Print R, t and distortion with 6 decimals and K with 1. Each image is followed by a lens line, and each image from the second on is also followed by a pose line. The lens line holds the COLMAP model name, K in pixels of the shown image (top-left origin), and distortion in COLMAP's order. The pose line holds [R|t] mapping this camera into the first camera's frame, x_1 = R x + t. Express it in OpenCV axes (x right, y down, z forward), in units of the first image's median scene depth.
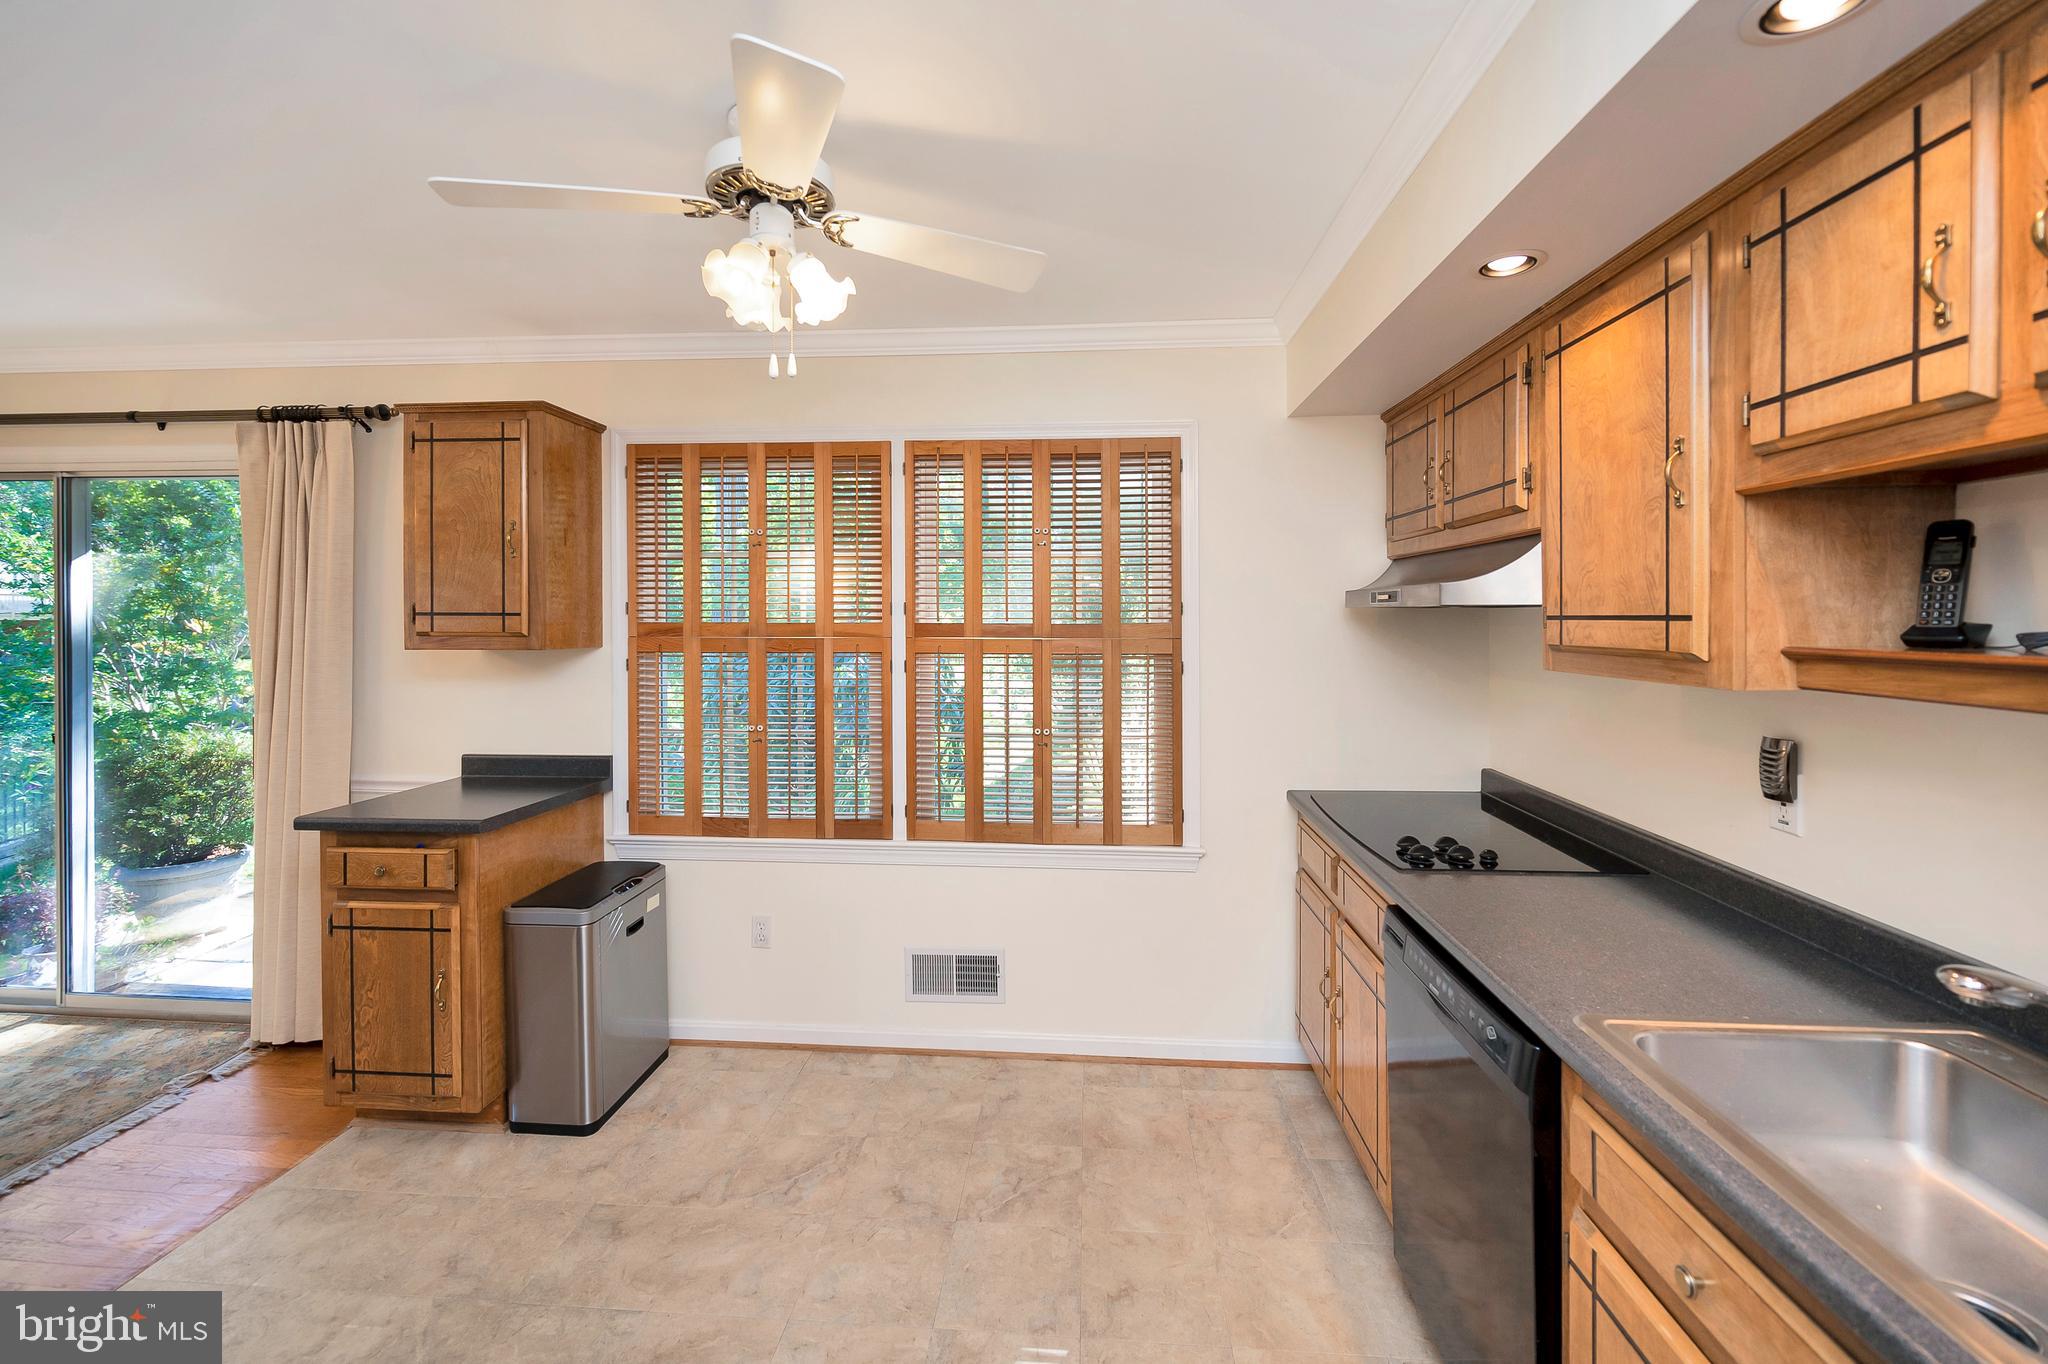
lens RADIAL K [[831.8, 0, 1030.0], [0, 831.8, 632.8], [0, 0, 1]] dist [-0.001732, -0.000553]
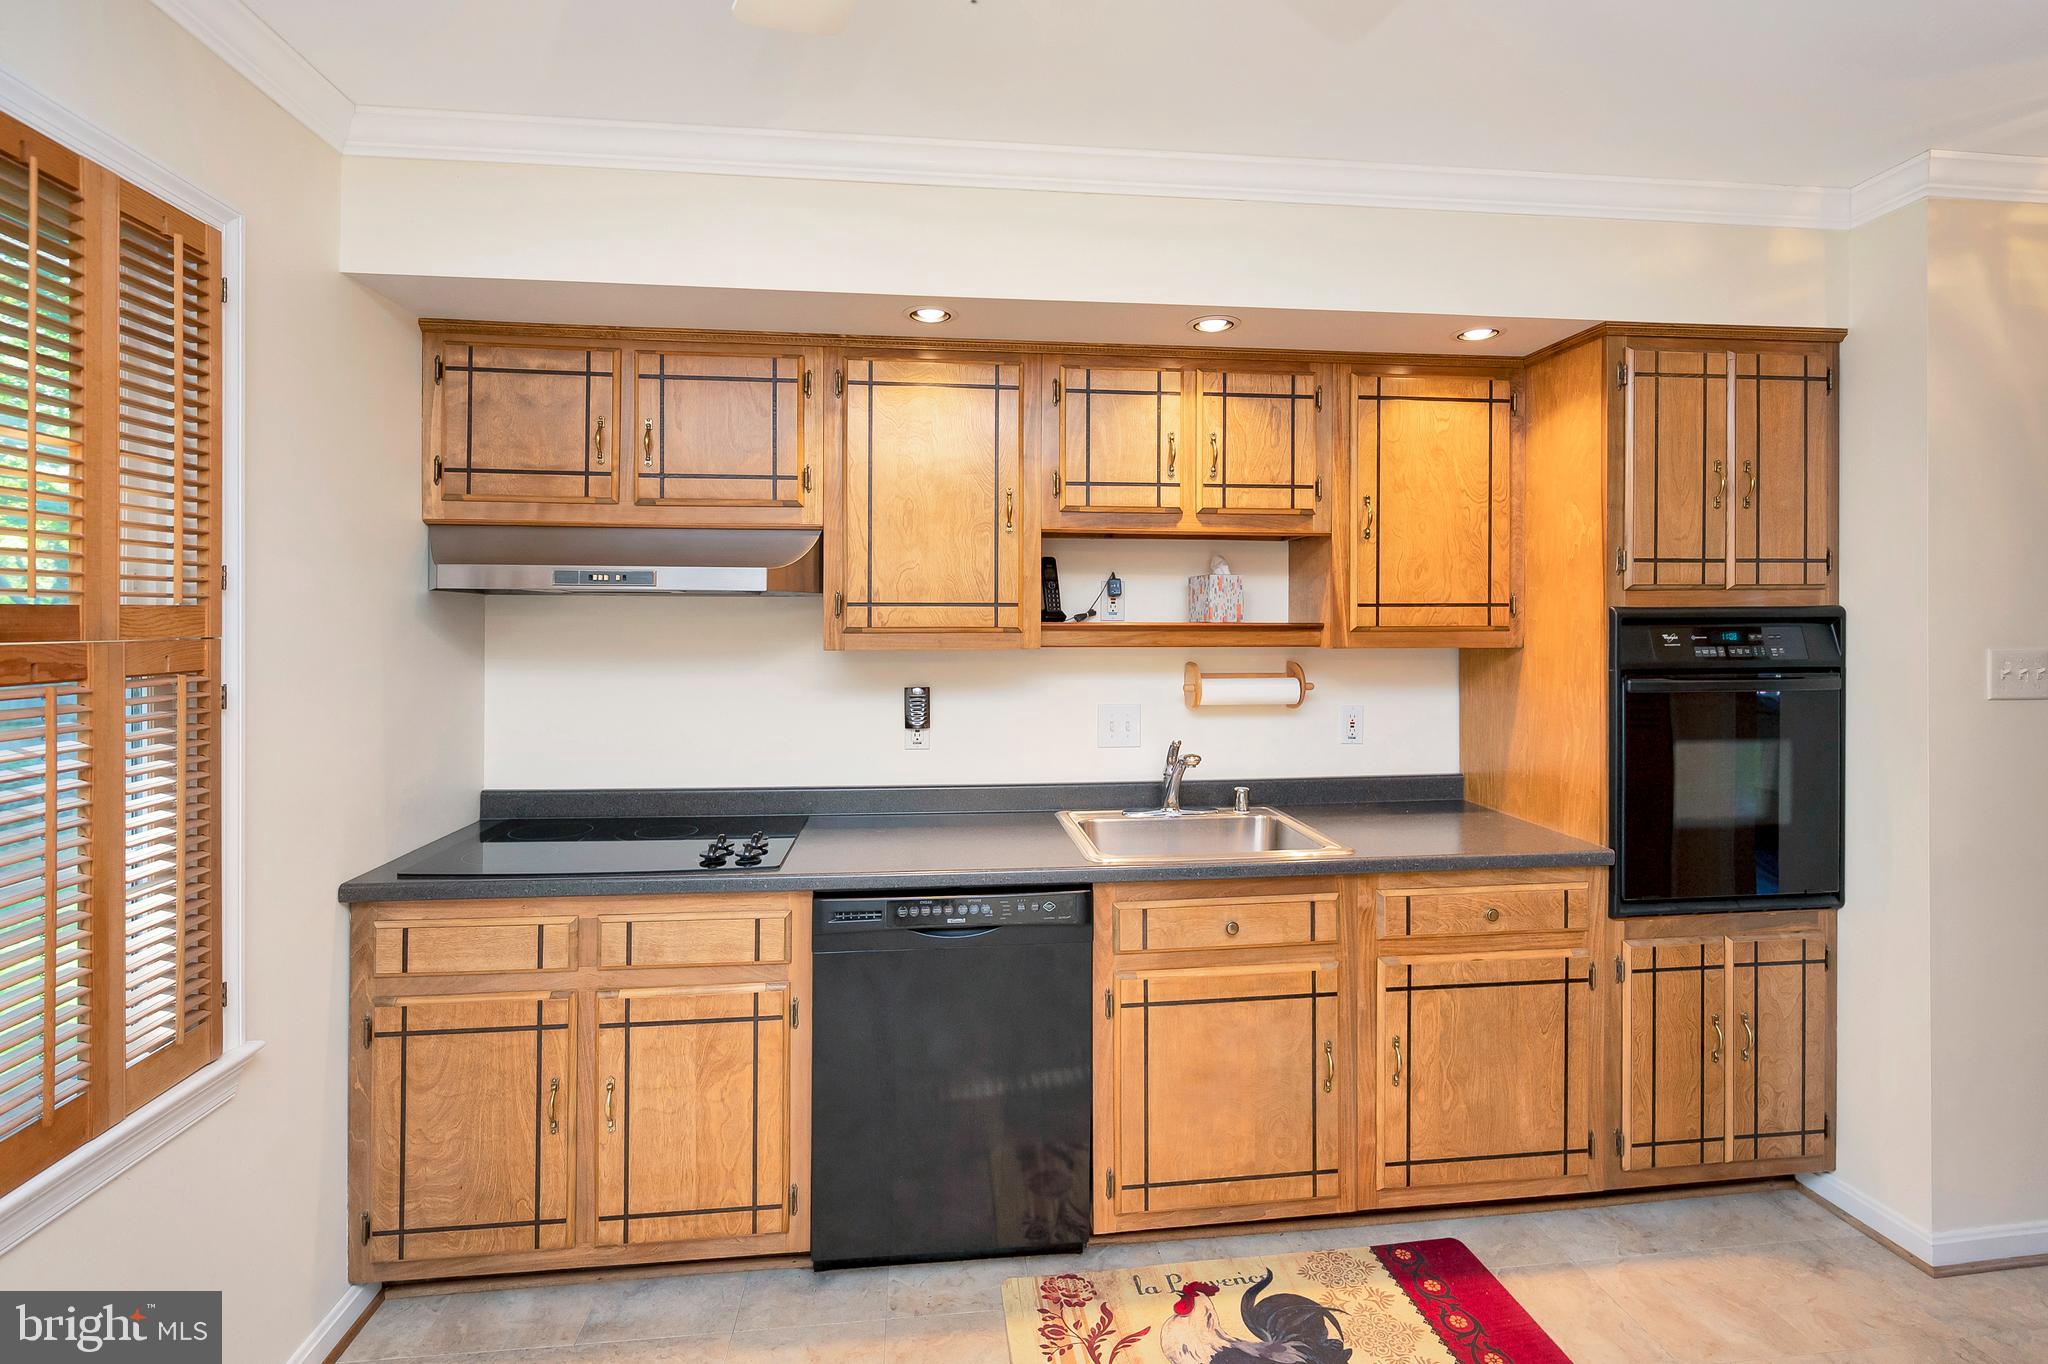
lens RADIAL K [[978.6, 0, 1043.6], [0, 978.6, 589.9], [0, 0, 1]] dist [0.000407, -0.000998]
pose [[-0.188219, 0.029381, 0.981688, -0.491664], [0.018037, 0.999487, -0.026455, 0.002311], [-0.981962, 0.012728, -0.188652, 0.623057]]
